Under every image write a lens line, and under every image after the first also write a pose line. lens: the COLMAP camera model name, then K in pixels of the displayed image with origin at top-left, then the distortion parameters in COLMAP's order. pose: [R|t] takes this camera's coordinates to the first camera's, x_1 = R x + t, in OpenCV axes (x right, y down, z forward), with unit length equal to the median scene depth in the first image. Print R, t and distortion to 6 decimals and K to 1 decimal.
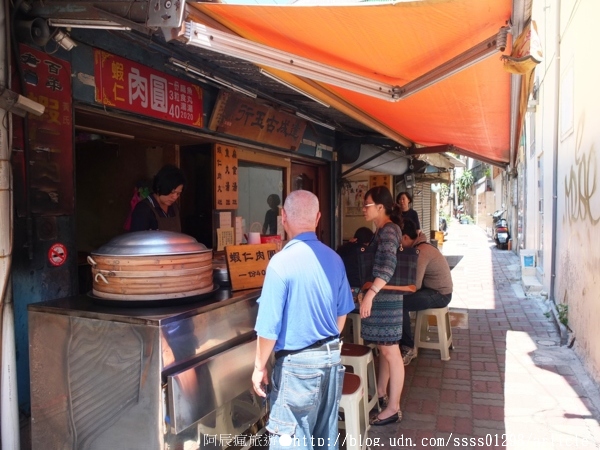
lens RADIAL K [[471.2, 0, 301.8], [0, 471.2, 224.0], [0, 0, 1]] dist [-0.058586, 0.053830]
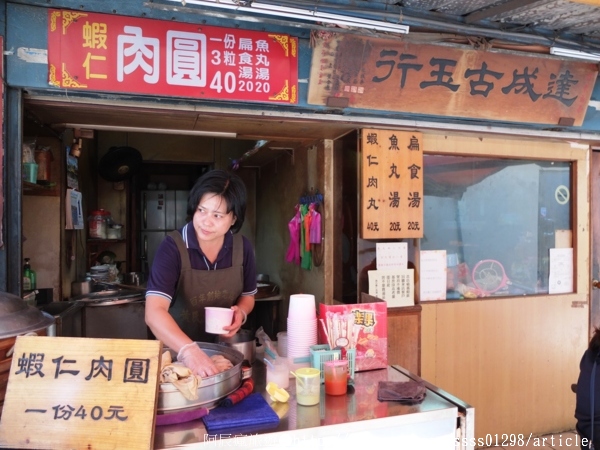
lens RADIAL K [[471.2, 0, 301.8], [0, 471.2, 224.0], [0, 0, 1]] dist [-0.058586, 0.053830]
pose [[0.668646, 0.001395, -0.743580, 0.260345], [-0.026378, 0.999413, -0.021845, -0.042895], [0.743113, 0.034221, 0.668290, 0.673739]]
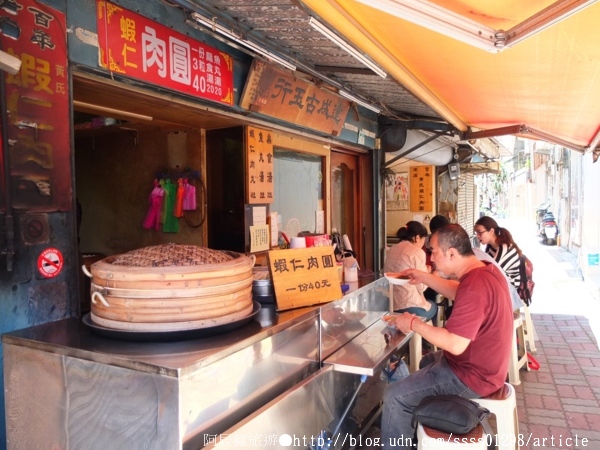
lens RADIAL K [[471.2, 0, 301.8], [0, 471.2, 224.0], [0, 0, 1]] dist [-0.058586, 0.053830]
pose [[0.998510, -0.006842, -0.054144, -0.050687], [0.007379, 0.999926, 0.009722, -0.002054], [0.054073, -0.010107, 0.998486, 0.190763]]
